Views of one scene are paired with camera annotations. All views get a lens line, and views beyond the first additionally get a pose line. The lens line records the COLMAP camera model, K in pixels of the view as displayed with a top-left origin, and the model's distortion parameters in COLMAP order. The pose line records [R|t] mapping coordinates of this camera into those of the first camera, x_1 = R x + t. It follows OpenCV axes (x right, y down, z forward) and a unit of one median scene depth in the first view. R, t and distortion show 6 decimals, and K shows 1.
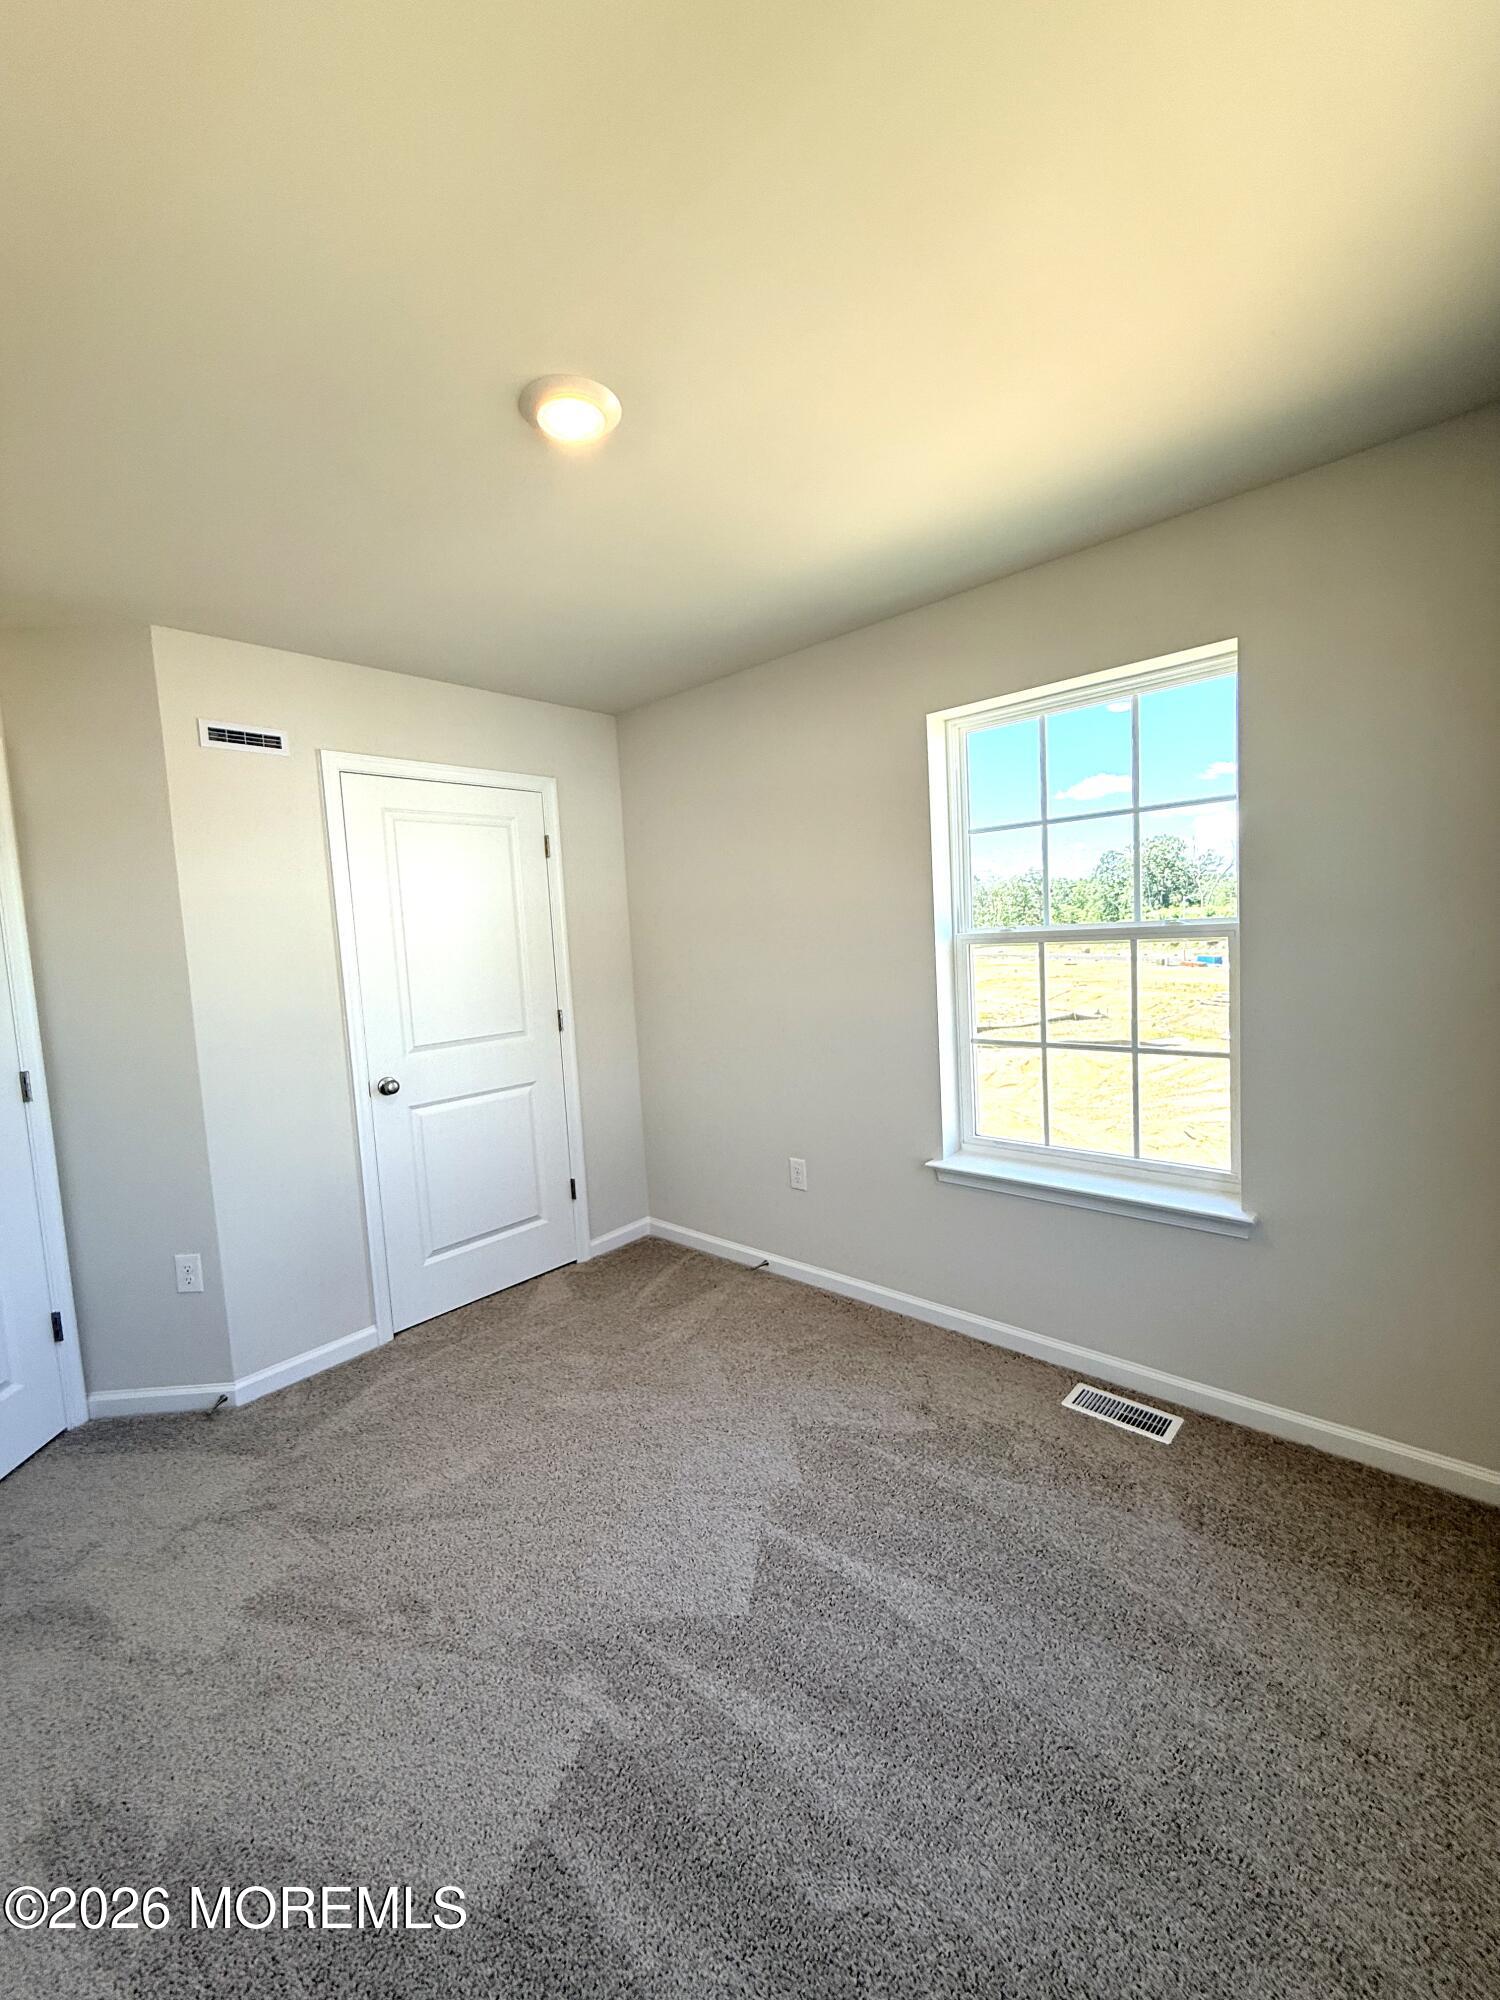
lens RADIAL K [[797.7, 0, 751.3], [0, 797.7, 995.6], [0, 0, 1]] dist [0.000693, 0.000221]
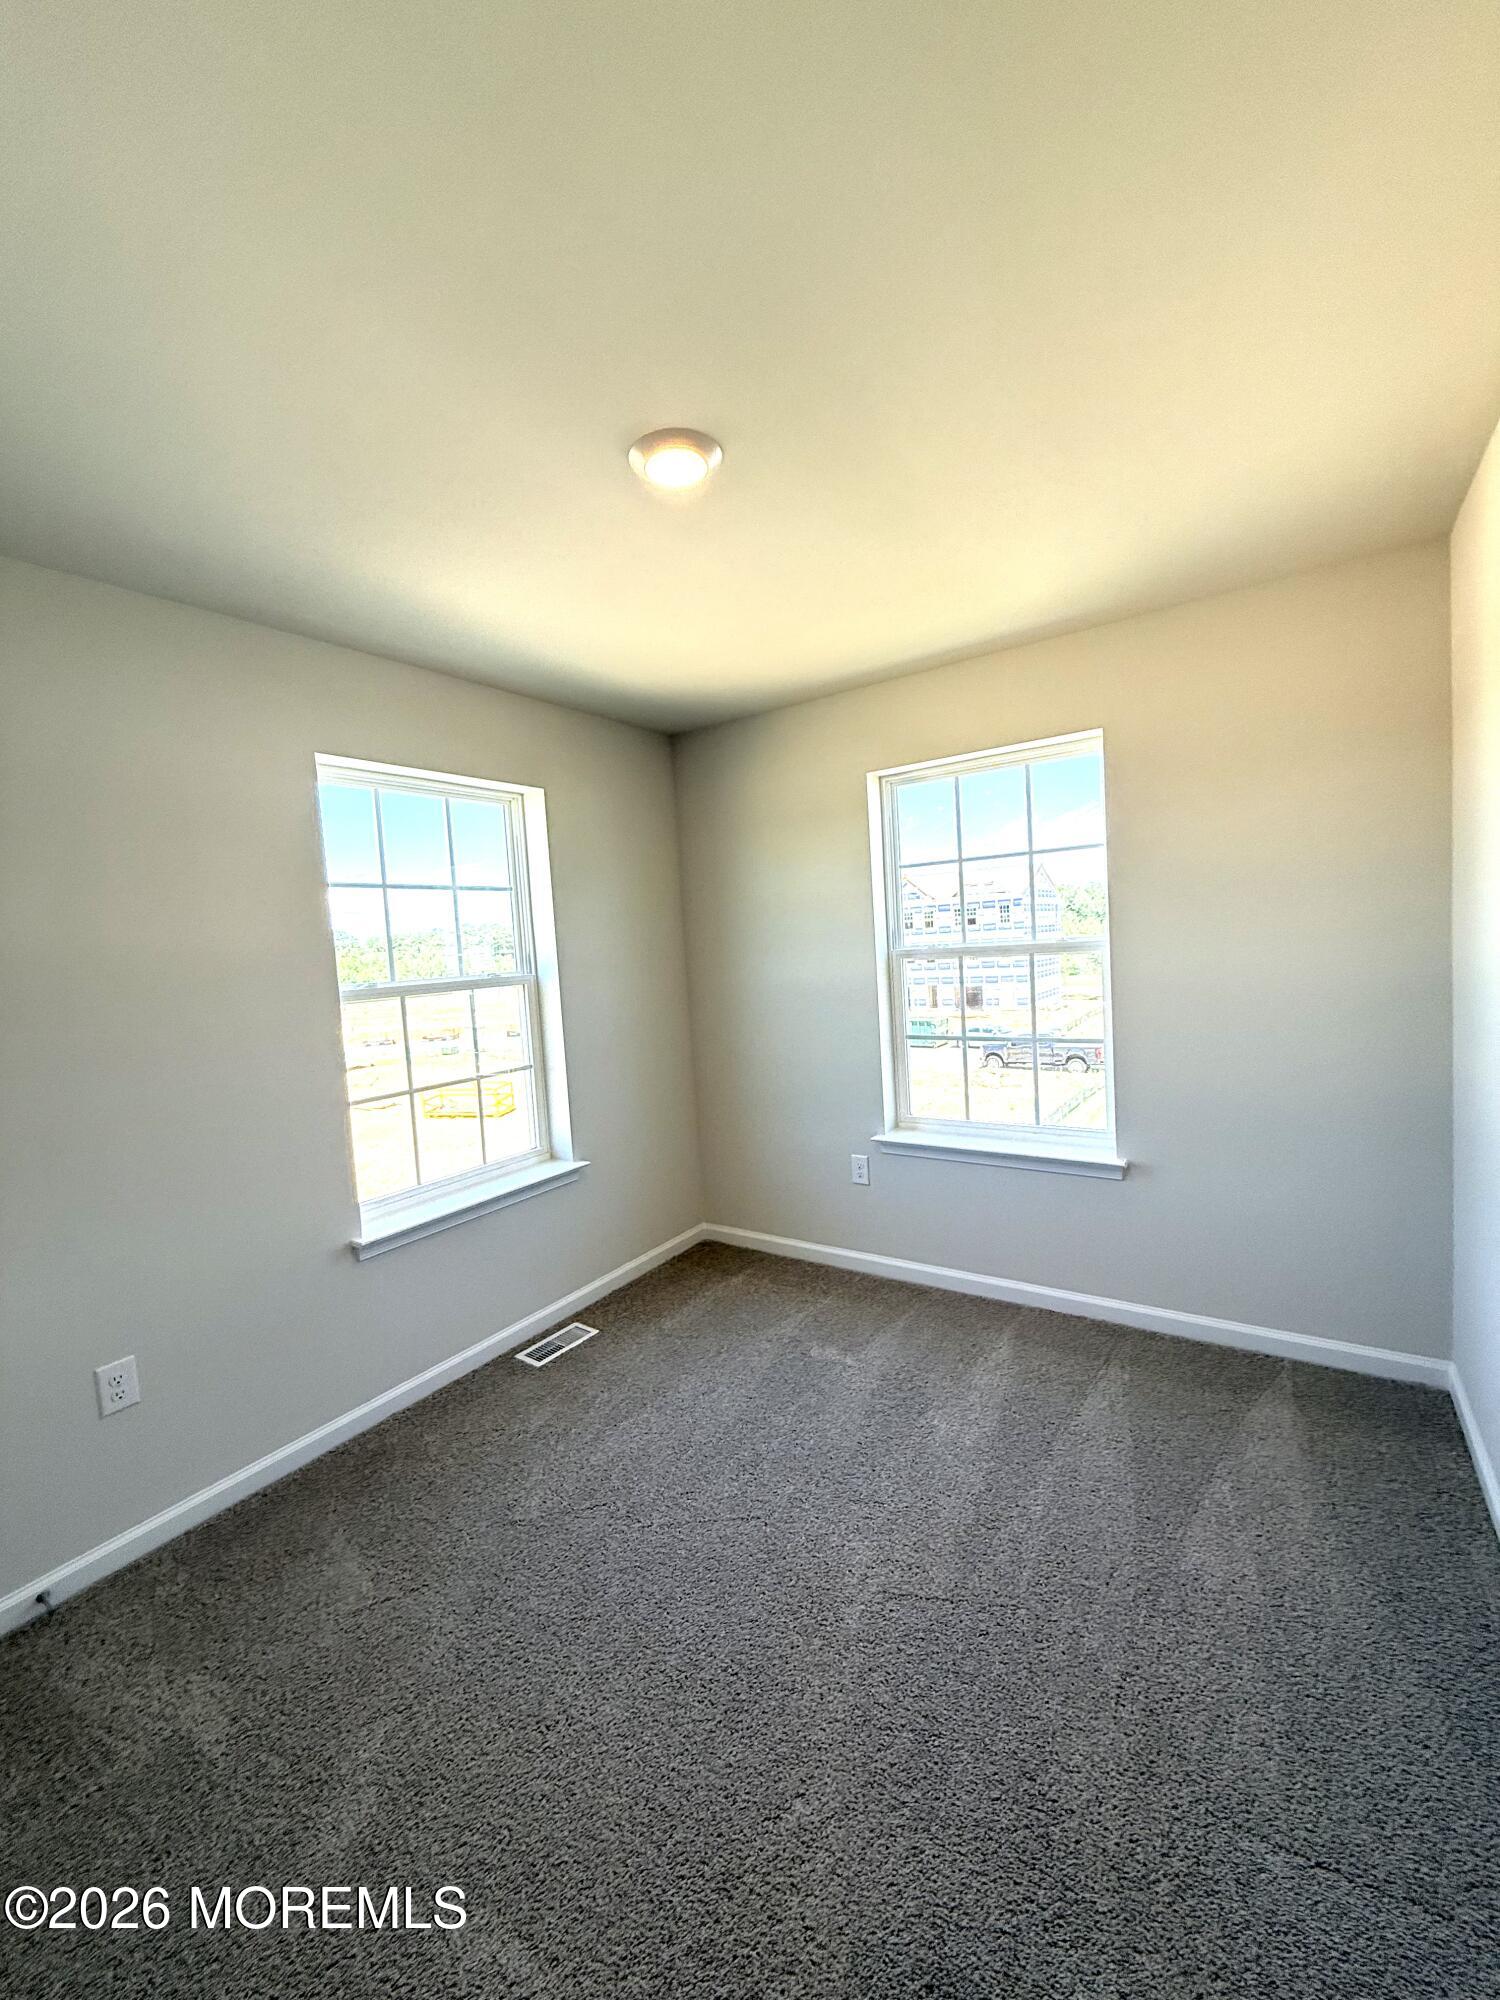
lens RADIAL K [[797.7, 0, 751.3], [0, 797.7, 995.6], [0, 0, 1]] dist [0.000693, 0.000221]
pose [[-0.127877, -0.001211, 0.991789, -0.836278], [0.151742, 0.988202, 0.020772, -0.019859], [-0.980113, 0.153152, -0.126185, 0.736118]]
